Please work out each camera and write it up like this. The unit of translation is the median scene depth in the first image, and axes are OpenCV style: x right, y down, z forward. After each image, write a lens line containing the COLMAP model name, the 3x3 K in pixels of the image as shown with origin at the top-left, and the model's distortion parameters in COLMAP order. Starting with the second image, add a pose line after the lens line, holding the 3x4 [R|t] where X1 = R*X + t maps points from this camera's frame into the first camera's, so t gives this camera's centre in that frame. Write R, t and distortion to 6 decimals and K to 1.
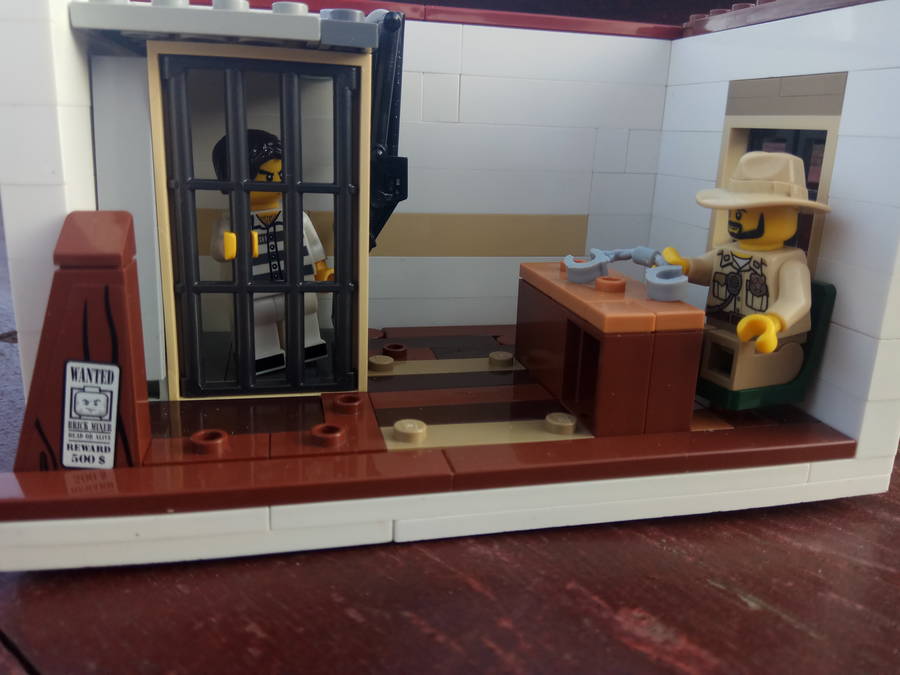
lens RADIAL K [[735.1, 0, 450.0], [0, 735.1, 337.5], [0, 0, 1]] dist [0.141049, -0.173057]
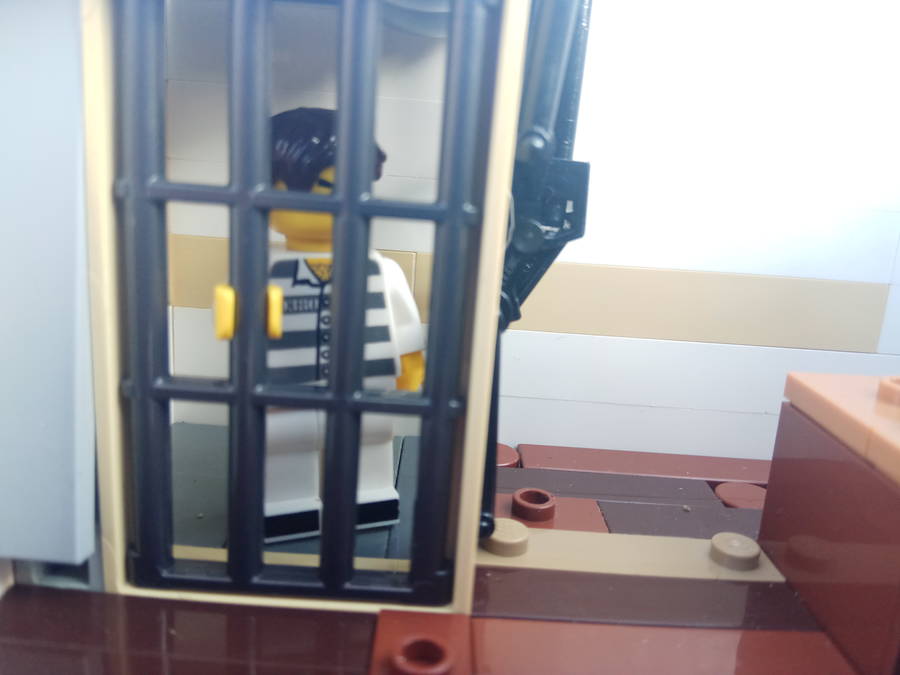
lens RADIAL K [[746.3, 0, 450.0], [0, 746.3, 337.5], [0, 0, 1]] dist [0.002521, 0.002980]
pose [[0.975620, 0.087499, -0.201270, -0.040260], [-0.095292, 0.995017, -0.029342, -0.101460], [0.197699, 0.047806, 0.979096, 0.504654]]
